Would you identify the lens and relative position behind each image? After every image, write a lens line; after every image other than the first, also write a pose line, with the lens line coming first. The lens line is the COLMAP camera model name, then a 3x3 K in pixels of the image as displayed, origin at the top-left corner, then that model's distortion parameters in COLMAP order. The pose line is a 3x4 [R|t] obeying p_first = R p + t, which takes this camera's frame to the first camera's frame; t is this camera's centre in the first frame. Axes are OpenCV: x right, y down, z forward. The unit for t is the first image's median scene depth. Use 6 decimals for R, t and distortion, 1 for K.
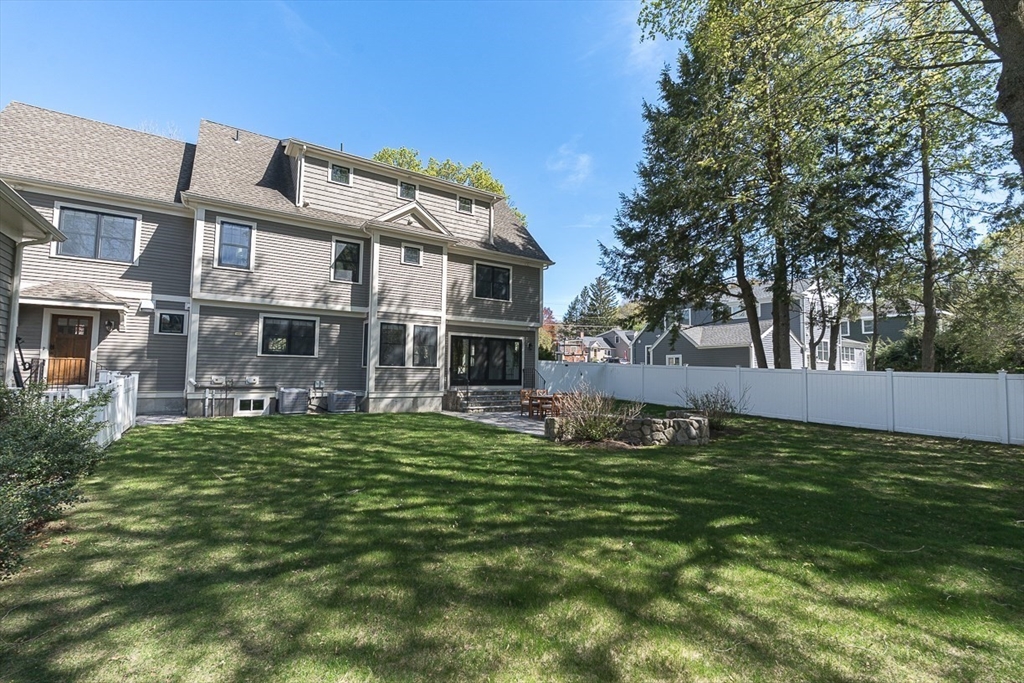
lens RADIAL K [[451.3, 0, 512.0], [0, 451.3, 341.5], [0, 0, 1]] dist [-0.001259, 0.000363]
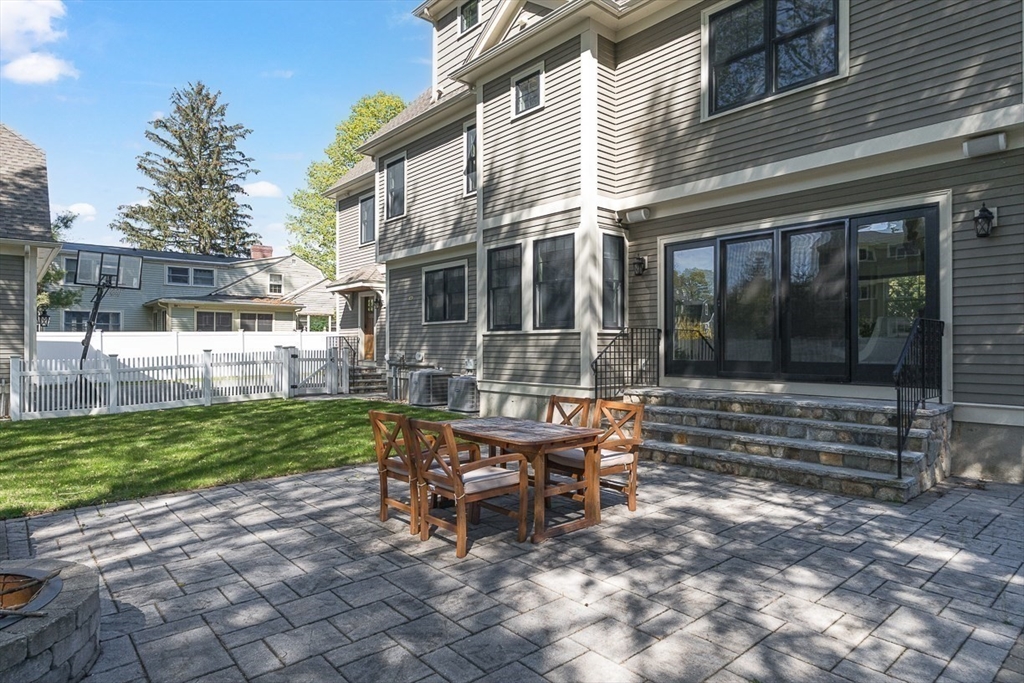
lens RADIAL K [[590.6, 0, 512.0], [0, 590.6, 341.5], [0, 0, 1]] dist [0.001168, -0.000859]
pose [[0.130847, -0.021874, -0.991161, 0.385803], [0.069968, 0.997467, -0.012776, 0.074191], [0.988931, -0.067678, 0.132046, 0.903243]]
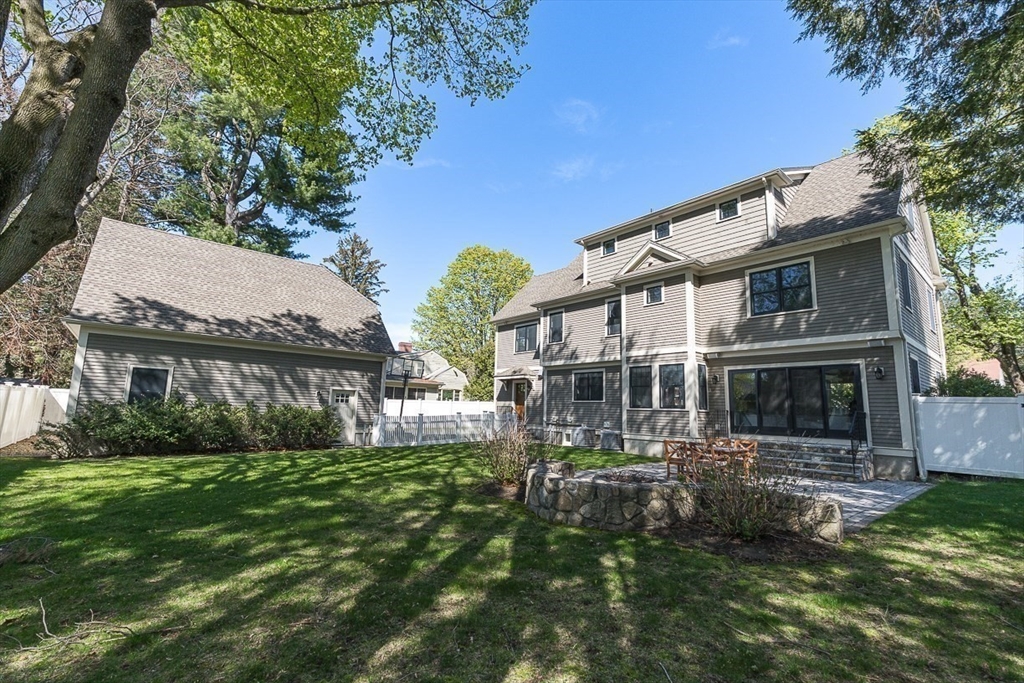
lens RADIAL K [[451.3, 0, 512.0], [0, 451.3, 341.5], [0, 0, 1]] dist [-0.001259, 0.000363]
pose [[0.116993, -0.163164, -0.979638, 0.705125], [0.039853, 0.986389, -0.159528, 0.055836], [0.992333, -0.020378, 0.121903, 0.581270]]
